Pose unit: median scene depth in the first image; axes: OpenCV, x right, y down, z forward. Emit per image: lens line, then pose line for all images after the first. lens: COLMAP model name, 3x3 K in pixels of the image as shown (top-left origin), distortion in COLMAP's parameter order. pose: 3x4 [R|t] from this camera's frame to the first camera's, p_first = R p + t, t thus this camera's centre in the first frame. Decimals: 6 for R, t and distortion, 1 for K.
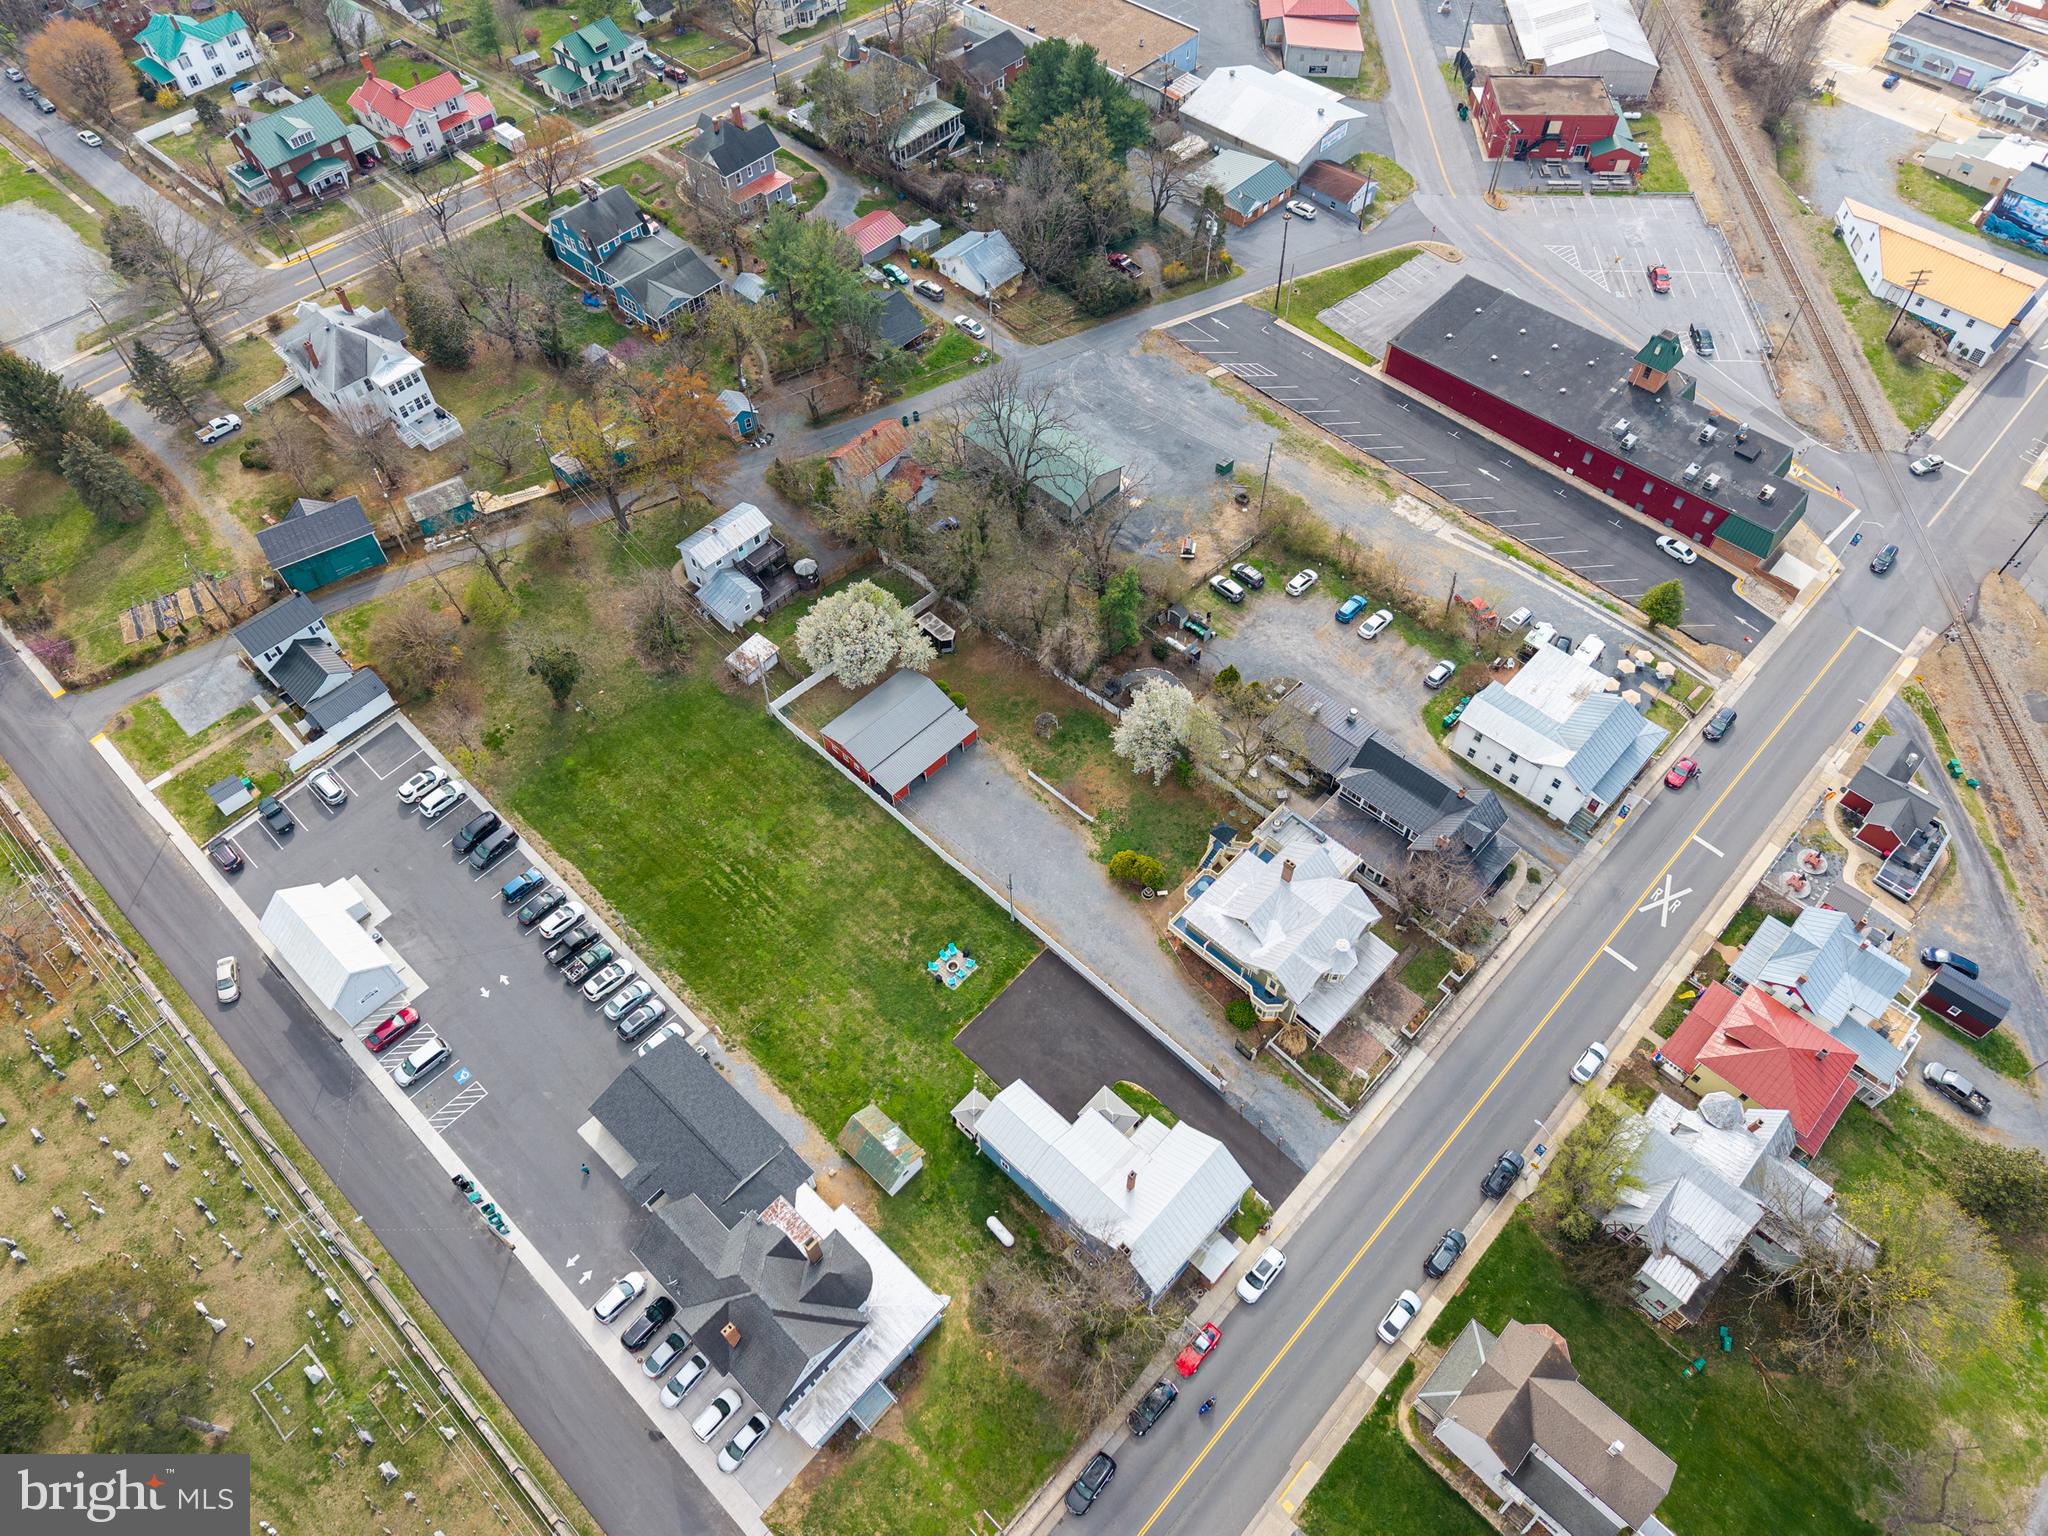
lens RADIAL K [[1363.8, 0, 1031.3], [0, 1363.8, 756.4], [0, 0, 1]] dist [0.033927, -0.036461]
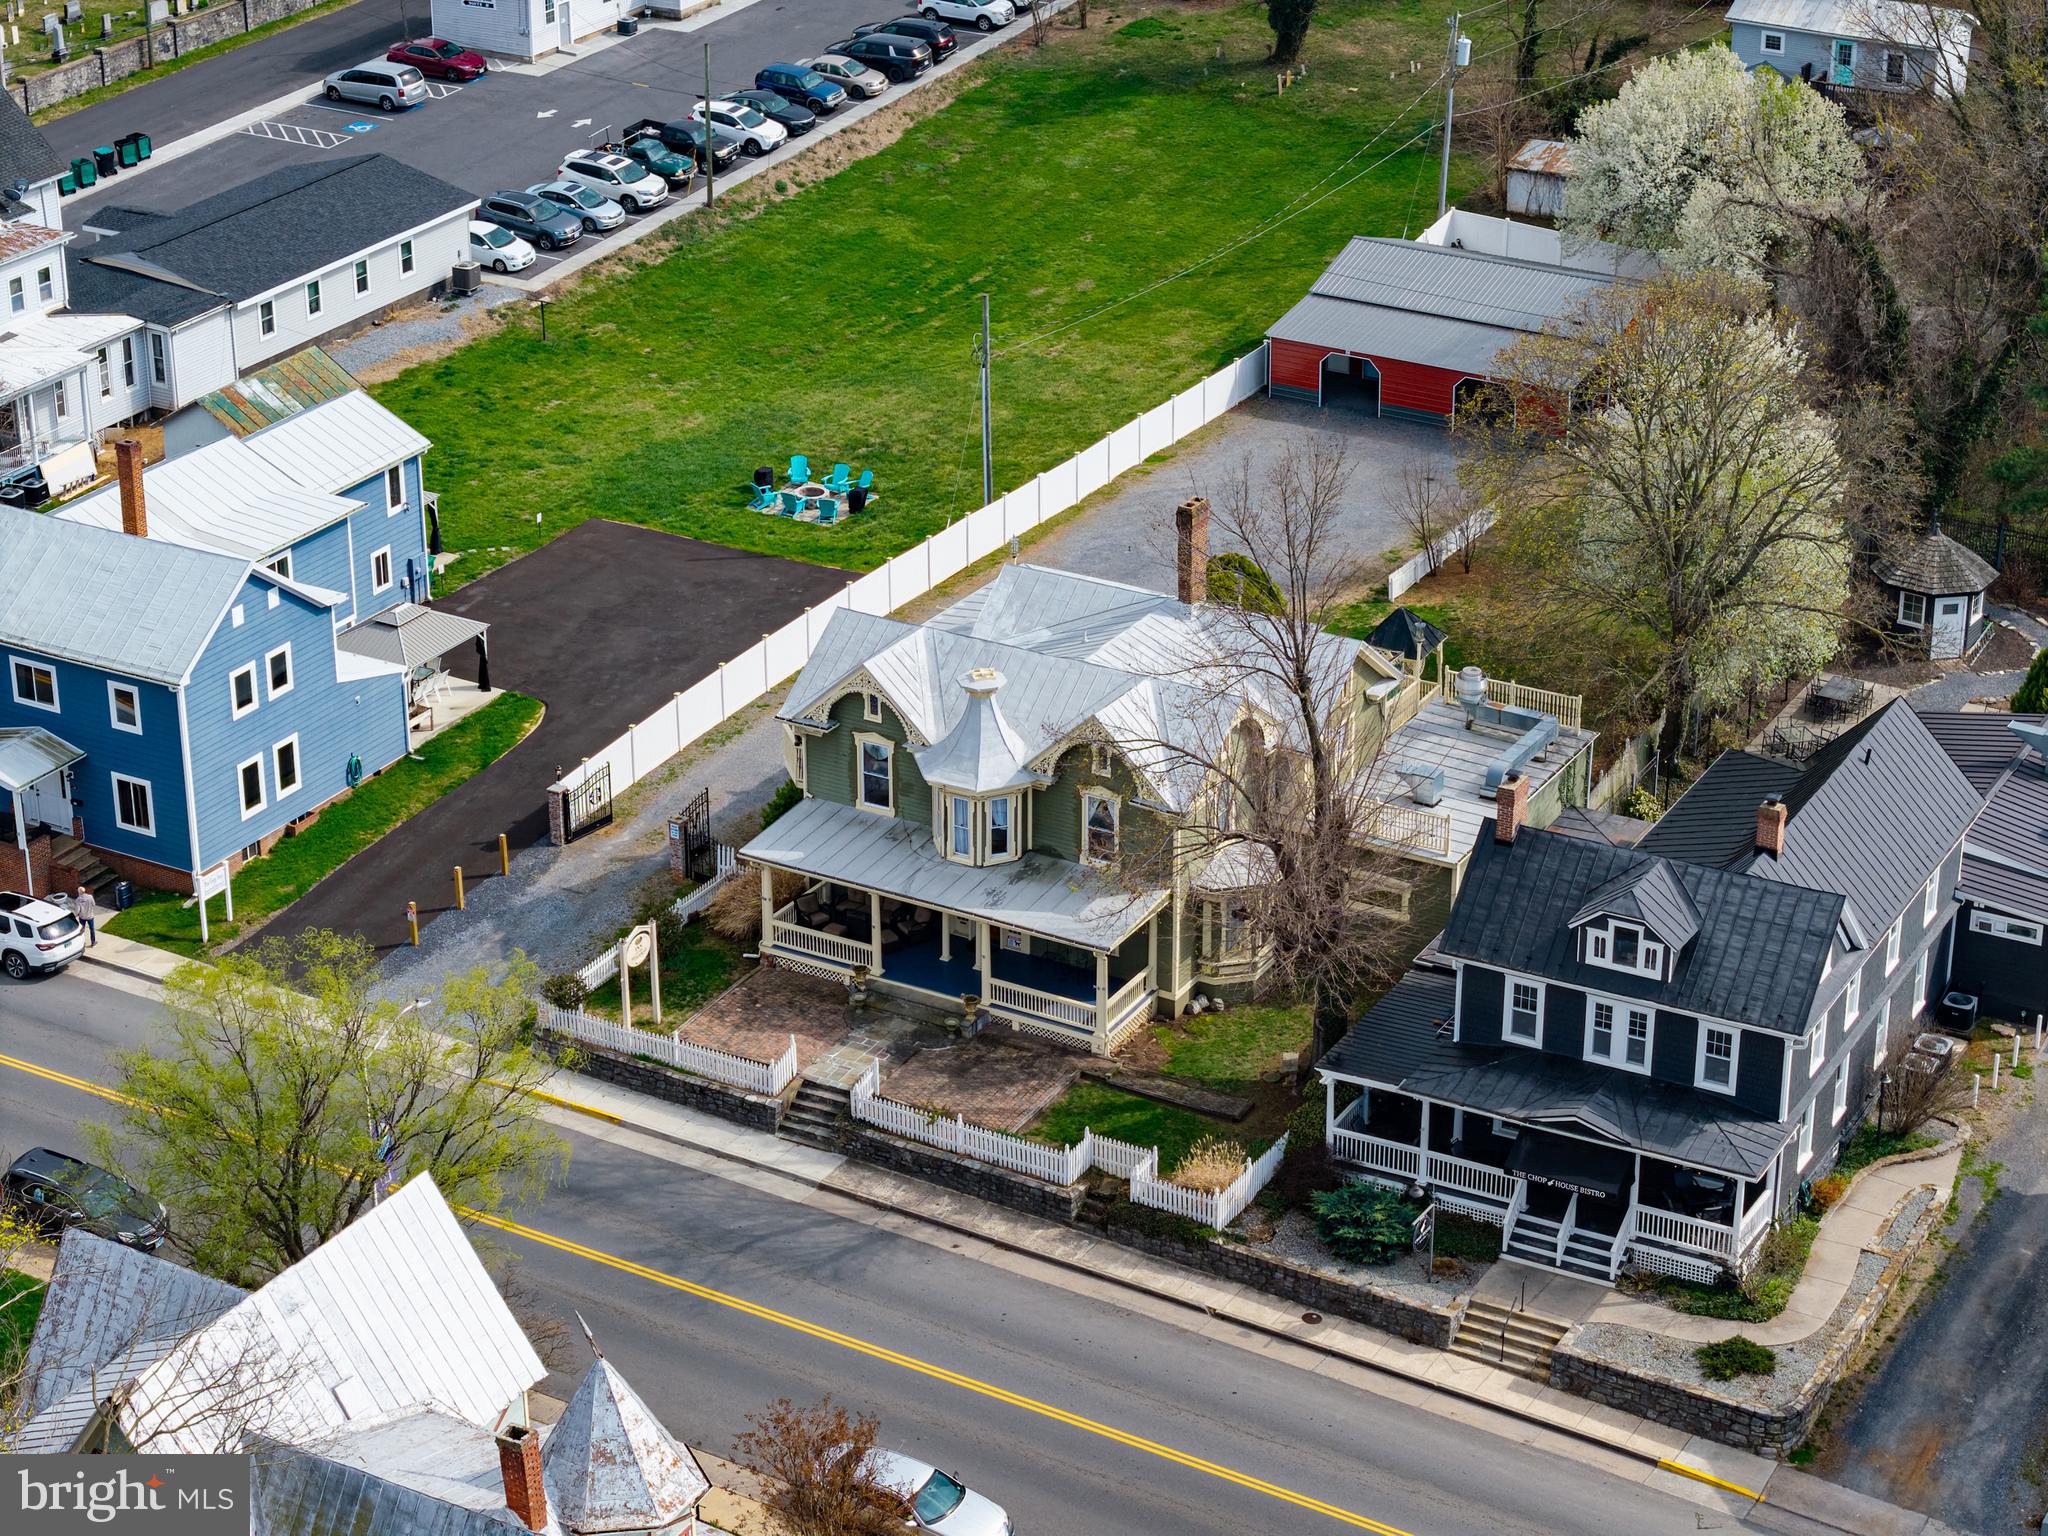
lens RADIAL K [[4114.9, 0, 1118.6], [0, 4114.9, 671.1], [0, 0, 1]] dist [-0.110942, 0.000000]
pose [[0.254949, 0.389385, -0.885088, 0.909733], [-0.783996, 0.619022, 0.046503, 0.064889], [0.565996, 0.682049, 0.463095, 0.540305]]
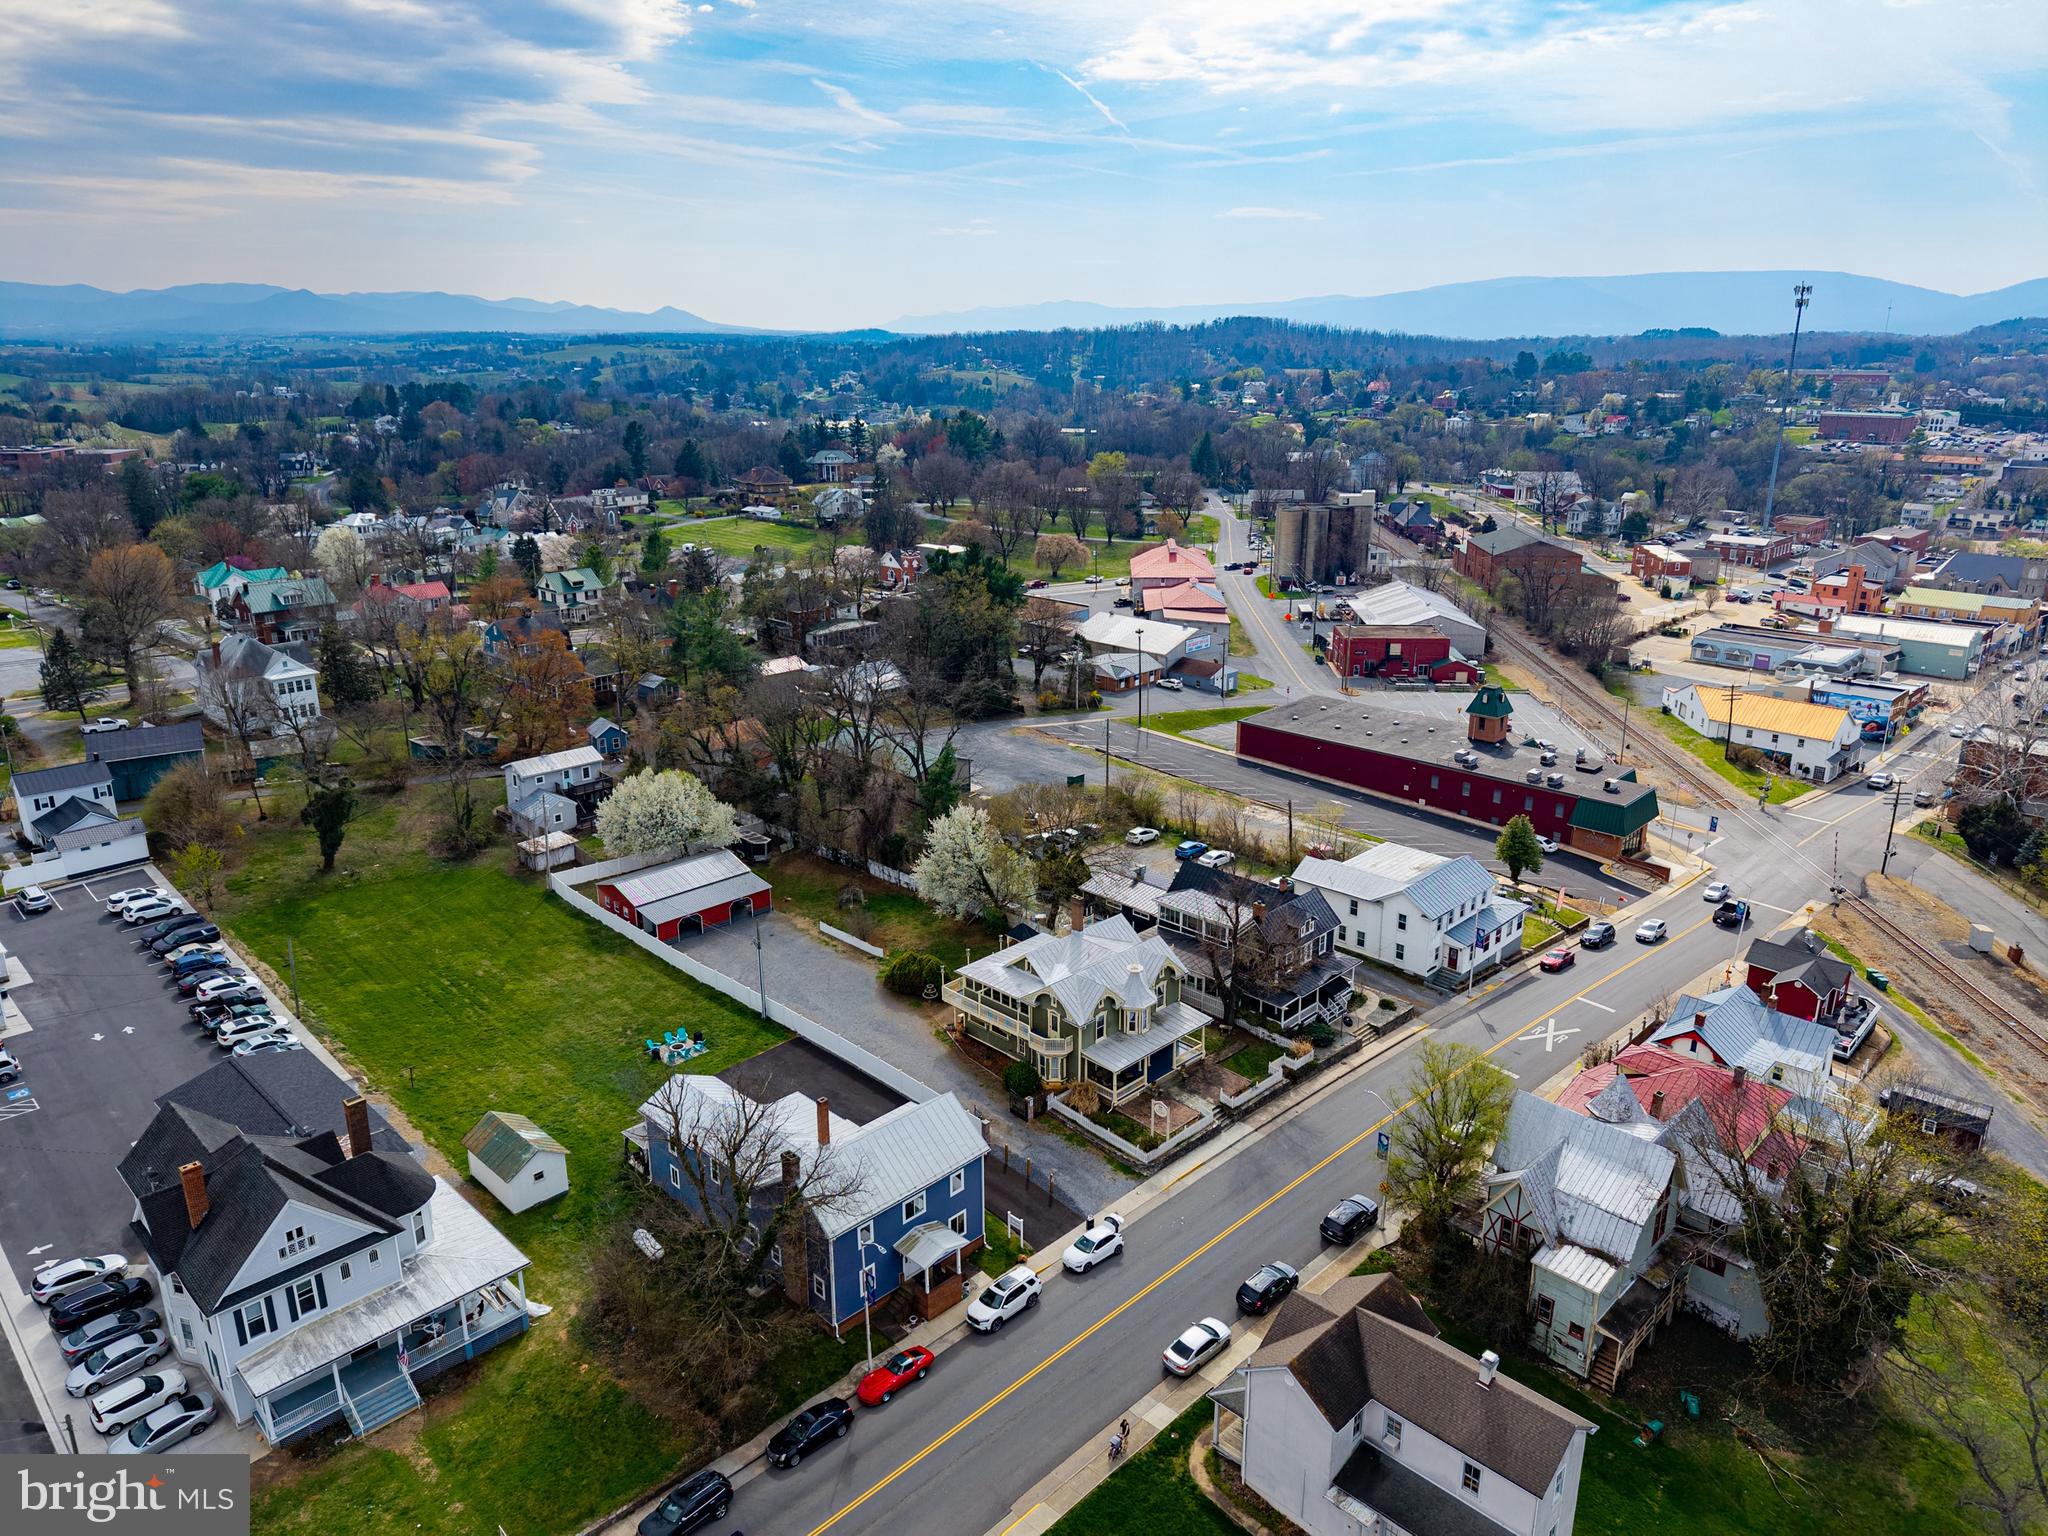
lens RADIAL K [[1363.8, 0, 1029.2], [0, 1363.8, 759.9], [0, 0, 1]] dist [0.033927, -0.036461]
pose [[0.999748, 0.013542, -0.017901, 0.157673], [-0.021547, 0.802445, -0.596336, 0.477439], [0.006289, 0.596572, 0.802535, 0.225887]]
